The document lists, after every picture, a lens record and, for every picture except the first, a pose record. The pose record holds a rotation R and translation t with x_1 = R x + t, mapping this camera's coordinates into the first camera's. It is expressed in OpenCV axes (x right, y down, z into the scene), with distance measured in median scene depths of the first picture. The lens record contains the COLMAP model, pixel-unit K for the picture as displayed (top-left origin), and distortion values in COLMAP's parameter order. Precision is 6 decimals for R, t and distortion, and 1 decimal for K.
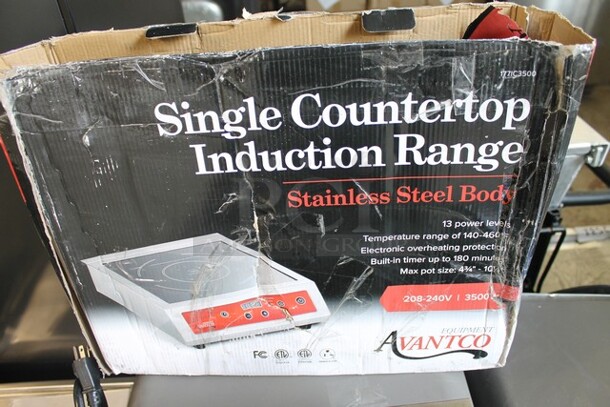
lens RADIAL K [[510.0, 0, 307.9], [0, 510.0, 201.8], [0, 0, 1]] dist [-0.175428, 0.157336]
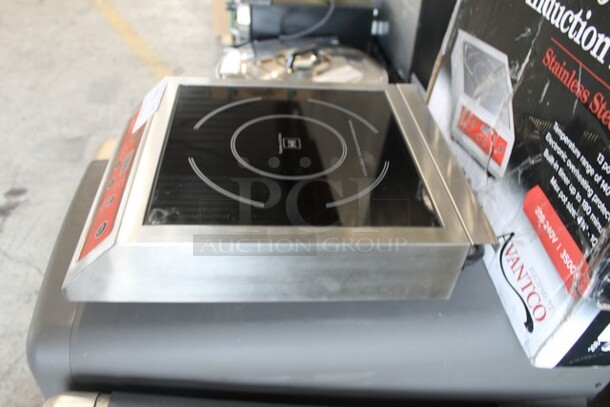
lens RADIAL K [[510.0, 0, 307.9], [0, 510.0, 201.8], [0, 0, 1]] dist [-0.175428, 0.157336]
pose [[0.085508, 0.684910, -0.723593, 0.966475], [-0.647763, 0.590031, 0.481941, 0.006365], [0.757028, 0.427506, 0.494112, 0.185009]]
